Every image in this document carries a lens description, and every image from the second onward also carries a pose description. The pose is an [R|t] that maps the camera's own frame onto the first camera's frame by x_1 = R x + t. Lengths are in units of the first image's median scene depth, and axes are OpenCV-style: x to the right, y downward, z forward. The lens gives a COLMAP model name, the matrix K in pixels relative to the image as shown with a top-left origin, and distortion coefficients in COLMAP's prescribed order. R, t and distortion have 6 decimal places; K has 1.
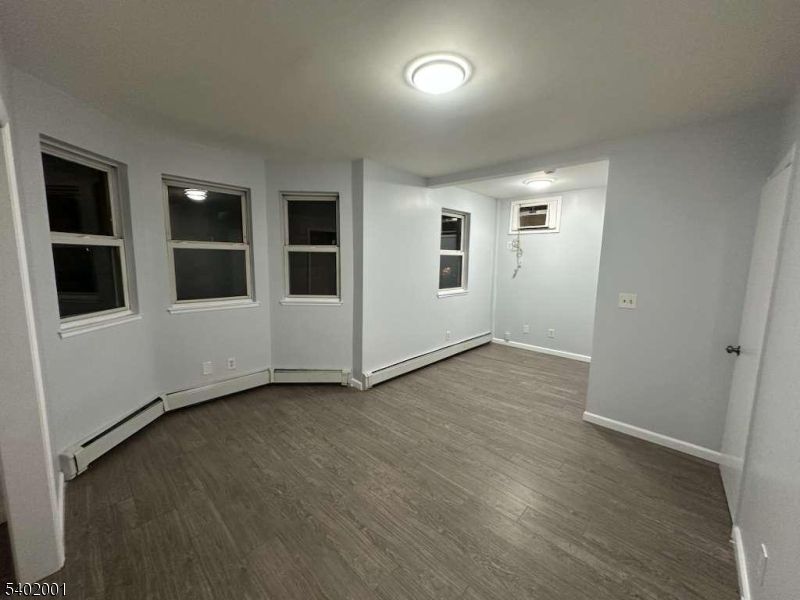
lens RADIAL K [[317.2, 0, 400.0], [0, 317.2, 300.0], [0, 0, 1]] dist [-0.000612, 0.000215]
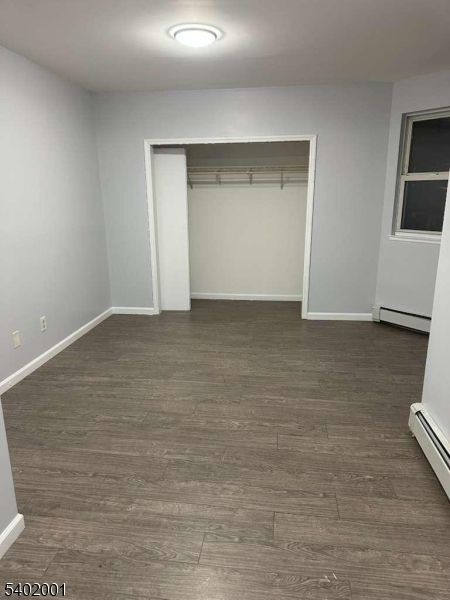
lens RADIAL K [[432.1, 0, 225.0], [0, 432.1, 300.0], [0, 0, 1]] dist [0.056892, 0.000353]
pose [[-0.812415, 0.130708, -0.568241, 0.791236], [-0.084006, 0.938145, 0.335898, -0.225282], [0.576997, 0.320624, -0.751182, 1.859457]]
